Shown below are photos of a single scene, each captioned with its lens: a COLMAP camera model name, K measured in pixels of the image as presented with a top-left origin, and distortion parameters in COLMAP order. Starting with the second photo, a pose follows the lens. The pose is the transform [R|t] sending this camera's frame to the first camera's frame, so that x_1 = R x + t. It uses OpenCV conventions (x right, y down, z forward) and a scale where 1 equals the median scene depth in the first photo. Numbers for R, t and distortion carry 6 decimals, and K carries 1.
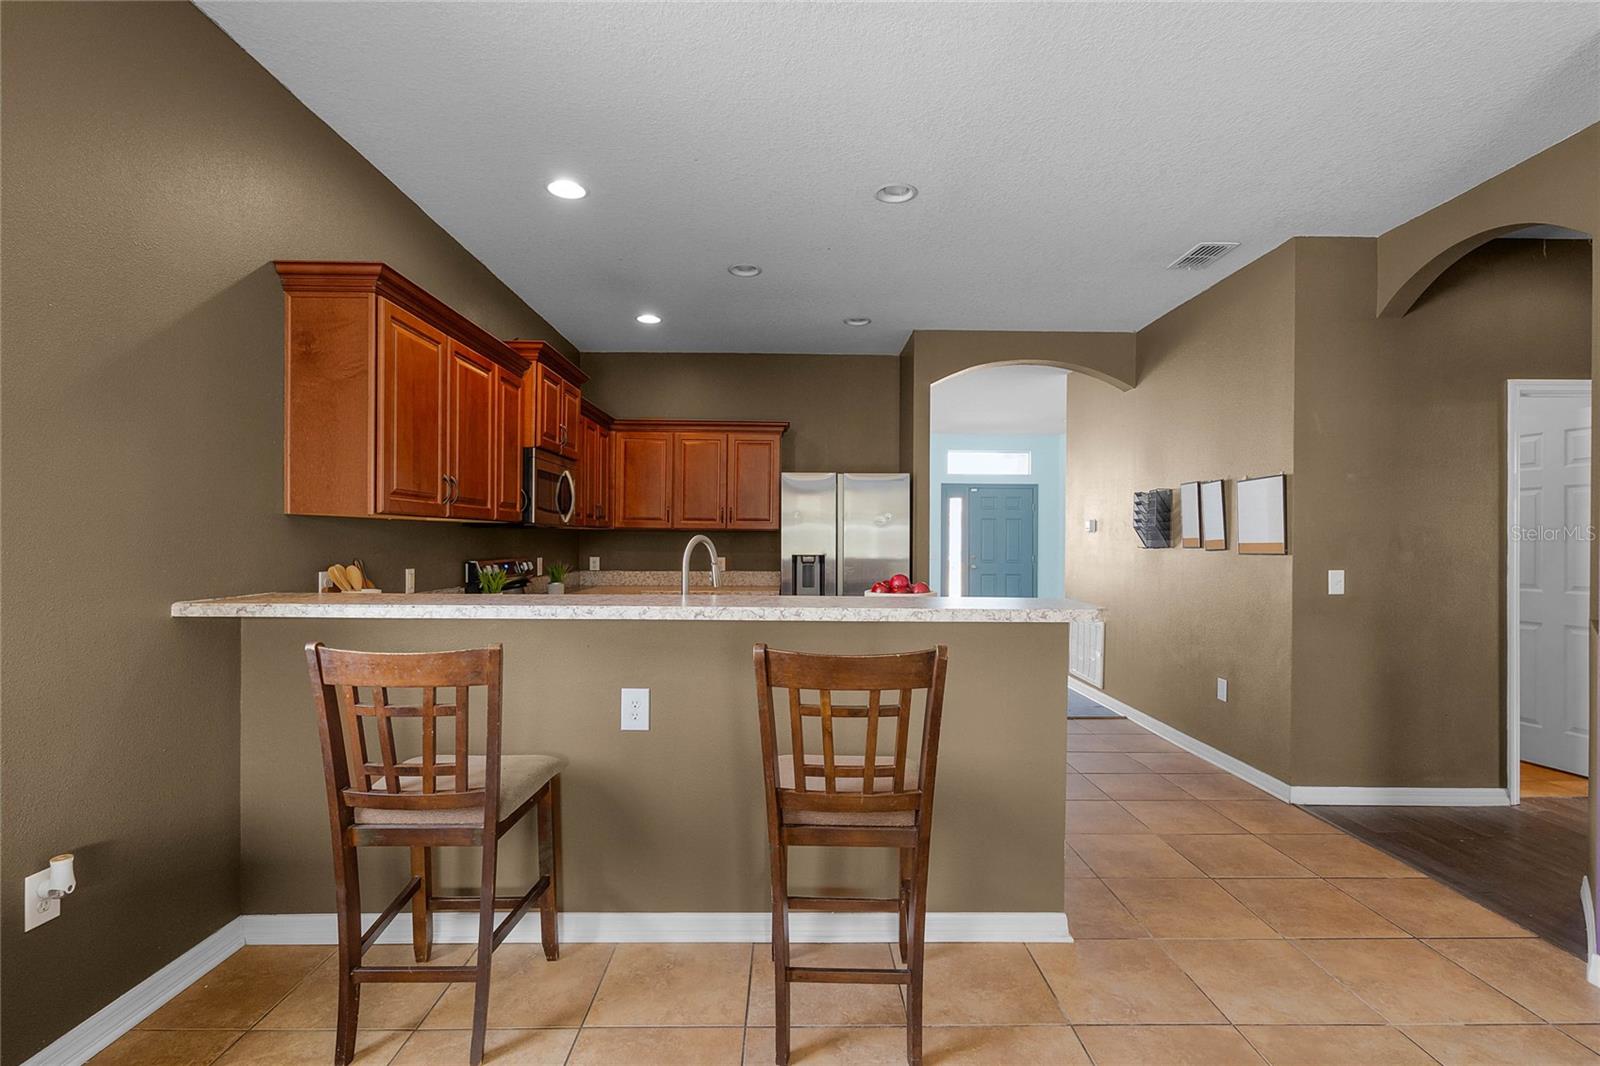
lens RADIAL K [[747.1, 0, 796.4], [0, 747.1, 541.7], [0, 0, 1]] dist [-0.002328, 0.000188]
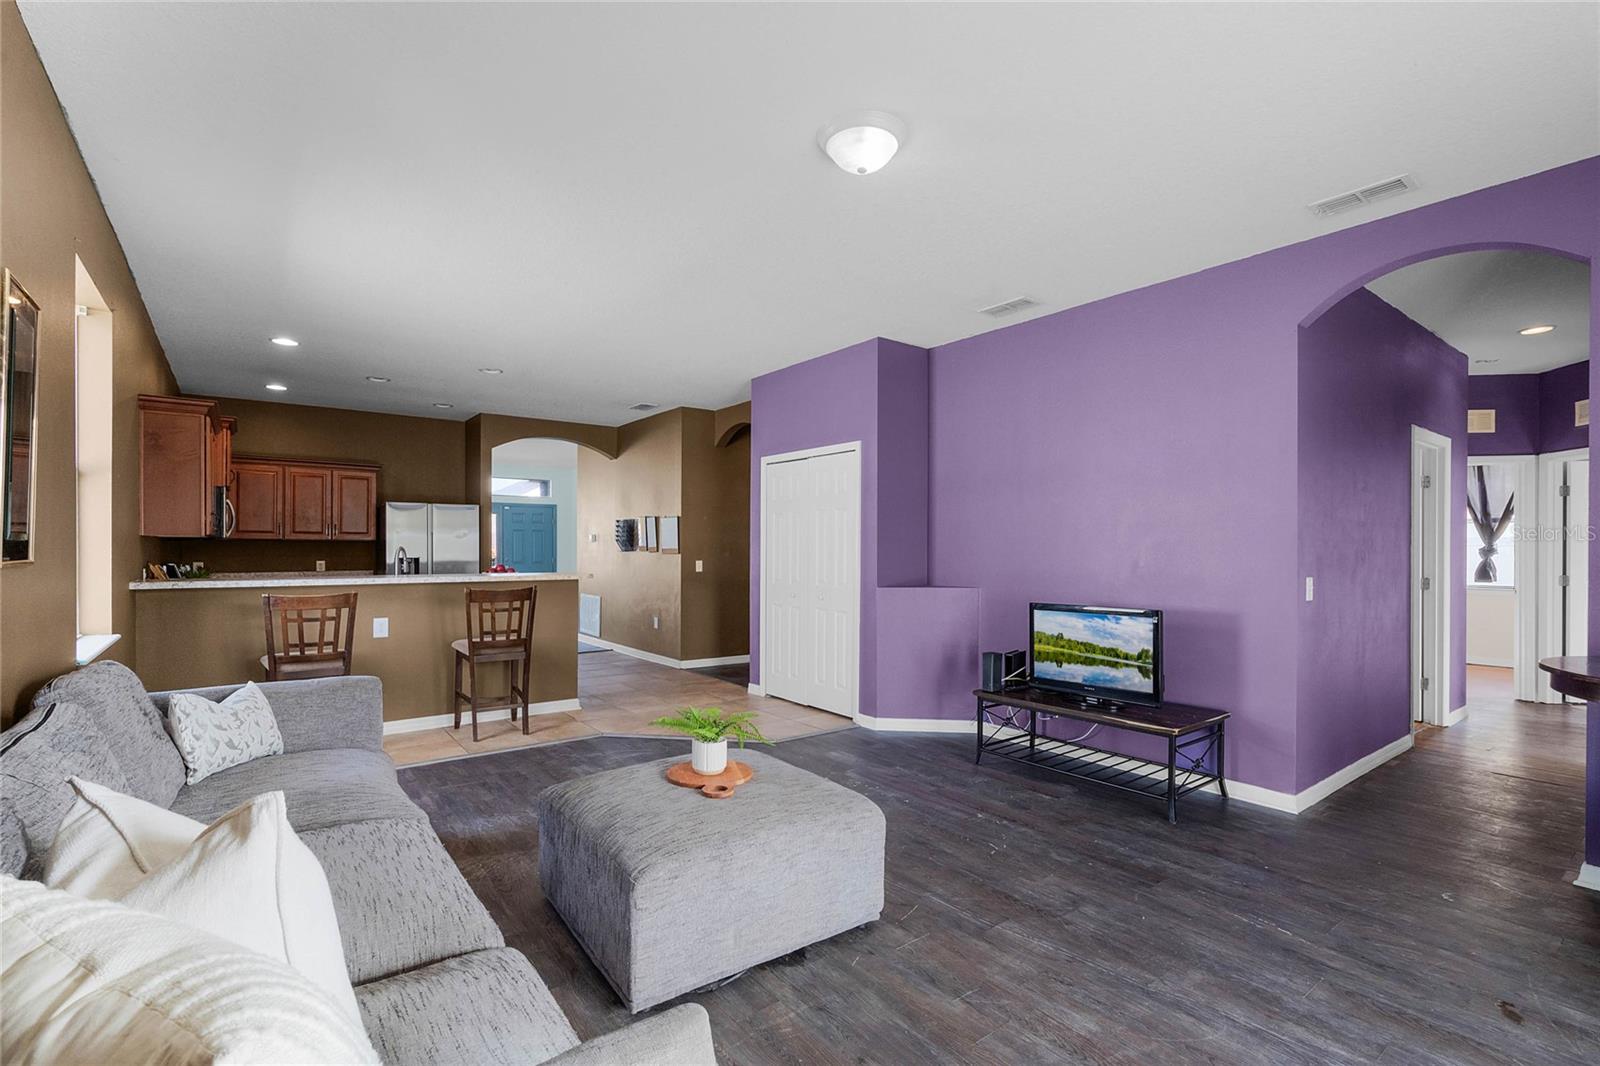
lens RADIAL K [[720.2, 0, 808.7], [0, 720.2, 548.4], [0, 0, 1]] dist [-0.004179, -0.000183]
pose [[0.791495, -0.005382, 0.611151, -0.290495], [0.003988, 0.999985, 0.003641, -0.004087], [-0.611162, -0.000445, 0.791505, -0.803639]]
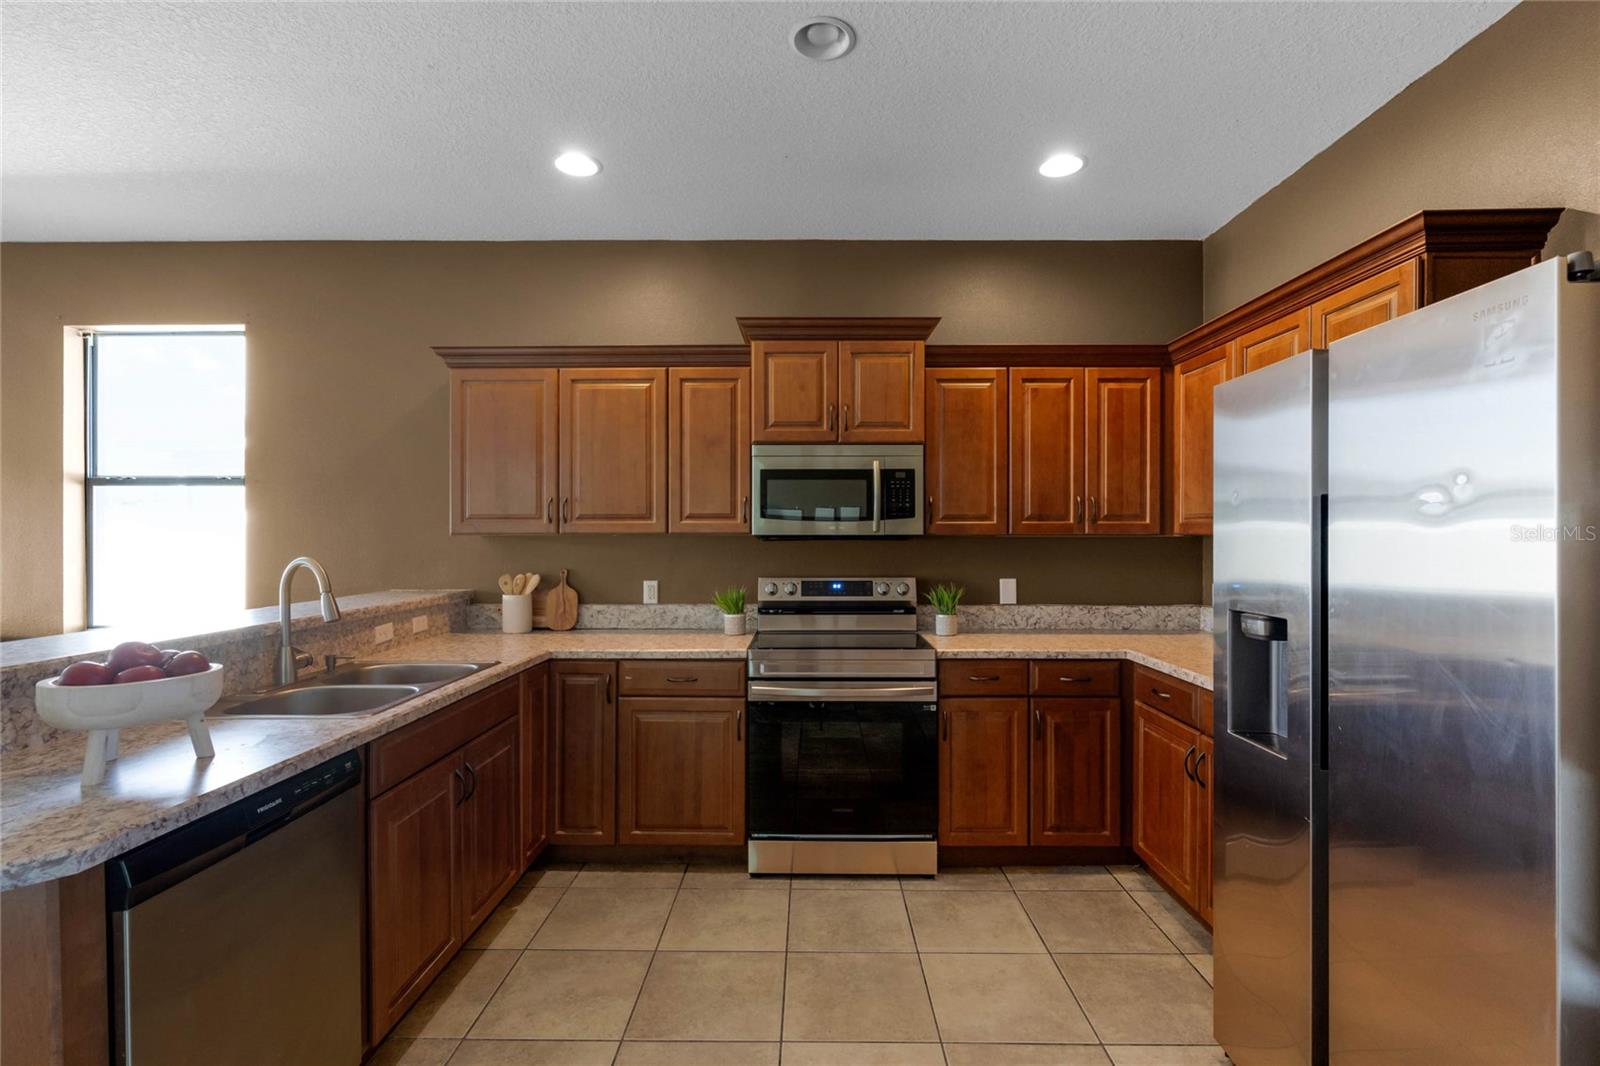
lens RADIAL K [[733.5, 0, 804.7], [0, 733.5, 537.2], [0, 0, 1]] dist [-0.000924, 0.000121]
pose [[-0.013539, -0.002313, -0.999906, 0.444861], [-0.003423, 0.999992, -0.002267, -0.020285], [0.999902, 0.003392, -0.013547, 1.016196]]
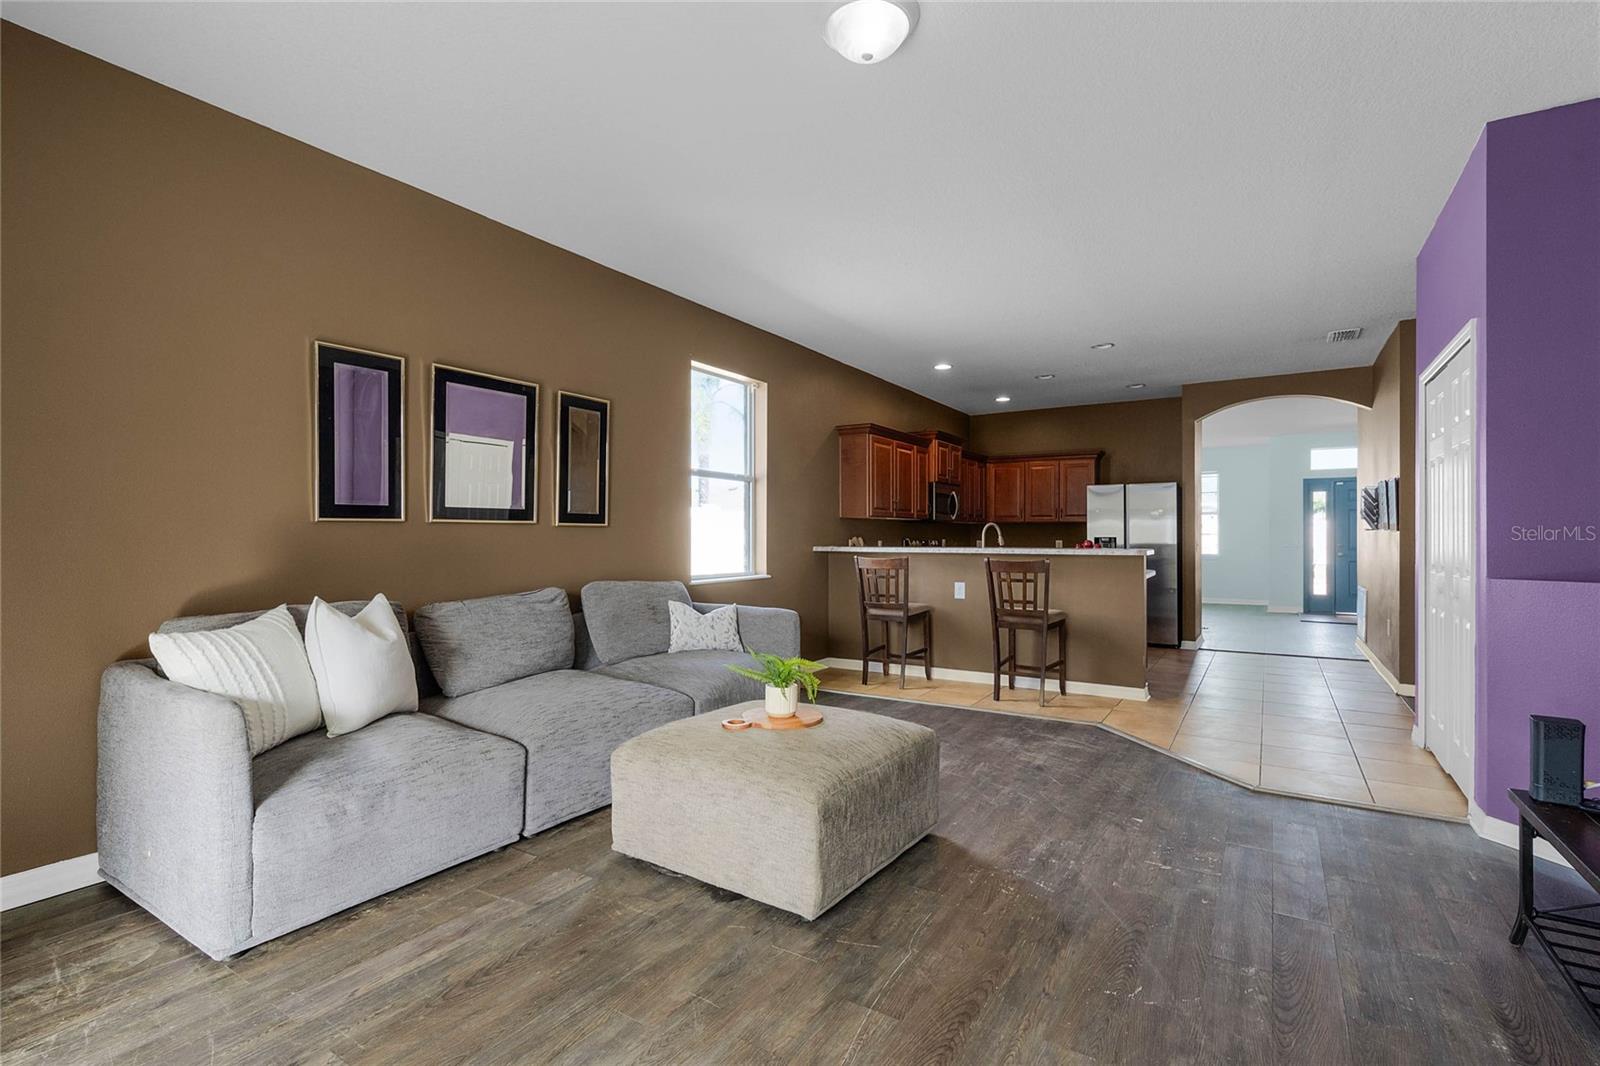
lens RADIAL K [[740.4, 0, 816.8], [0, 740.4, 537.6], [0, 0, 1]] dist [-0.000748, 0.000333]
pose [[0.851195, -0.006190, -0.524813, 0.405566], [0.004240, 0.999979, -0.004917, 0.030479], [0.524832, 0.001960, 0.851203, -0.823103]]
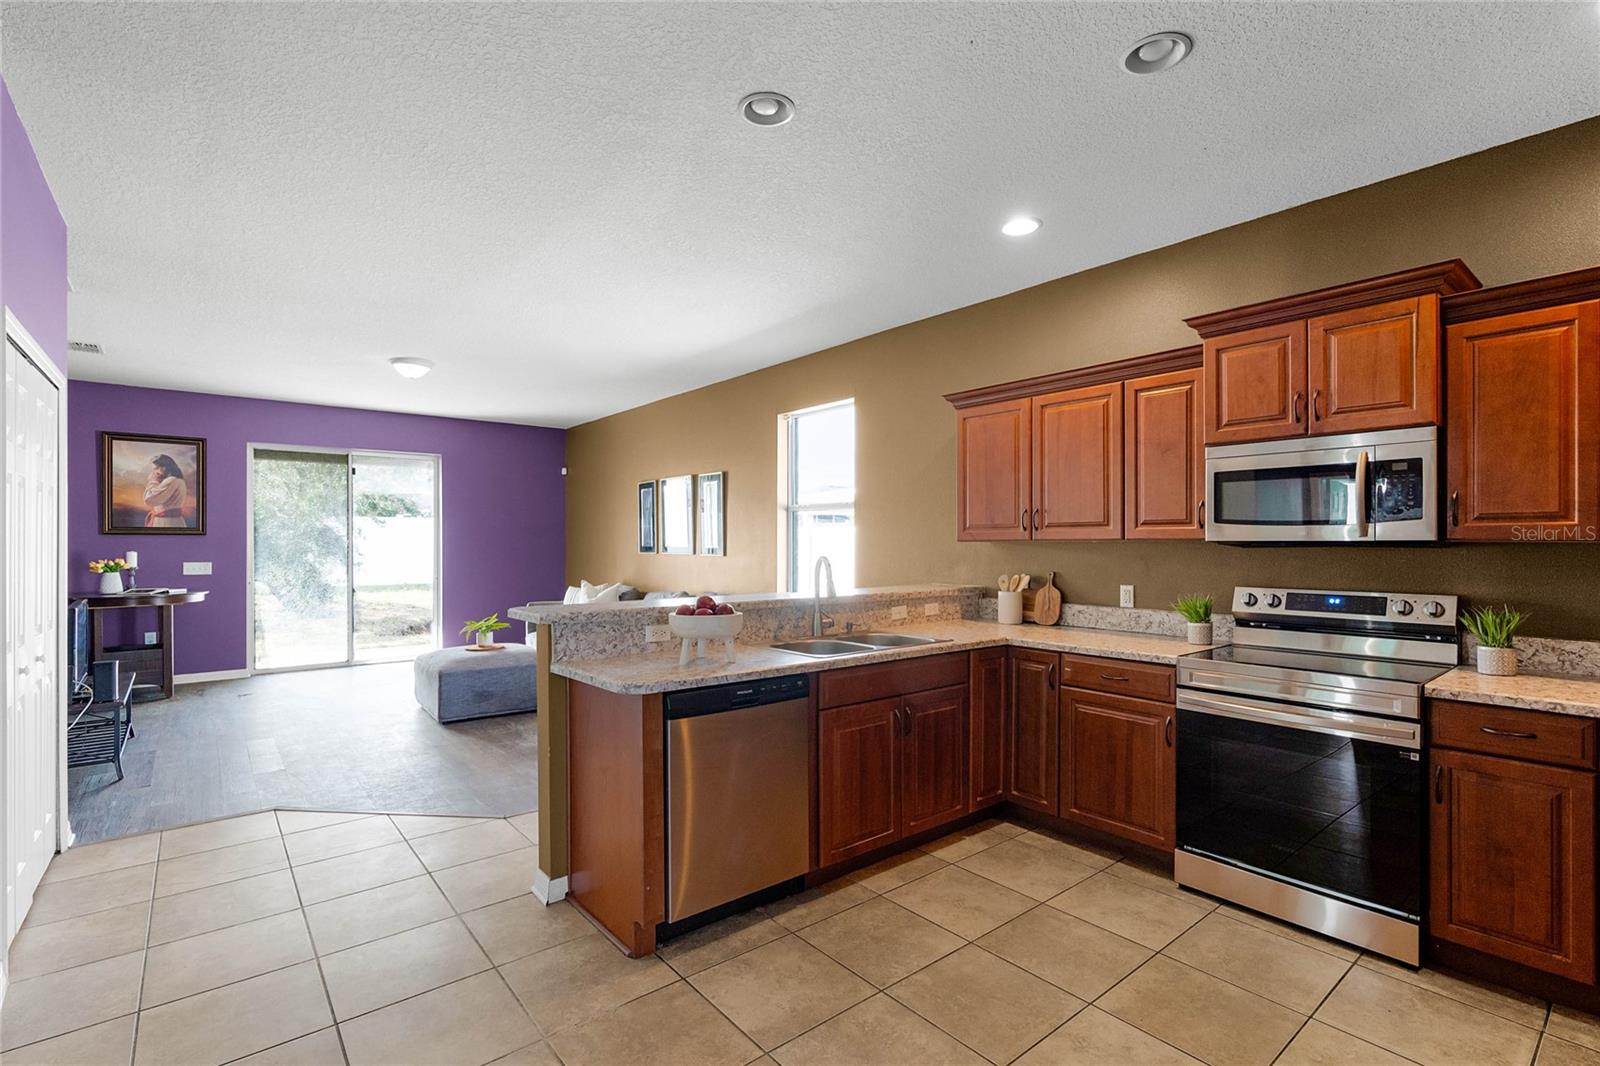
lens RADIAL K [[733.5, 0, 804.7], [0, 733.5, 537.2], [0, 0, 1]] dist [-0.000924, 0.000121]
pose [[-0.771728, -0.007763, -0.635906, 0.459590], [-0.004594, 0.999967, -0.006632, -0.021166], [0.635937, -0.002197, -0.771738, 1.268215]]
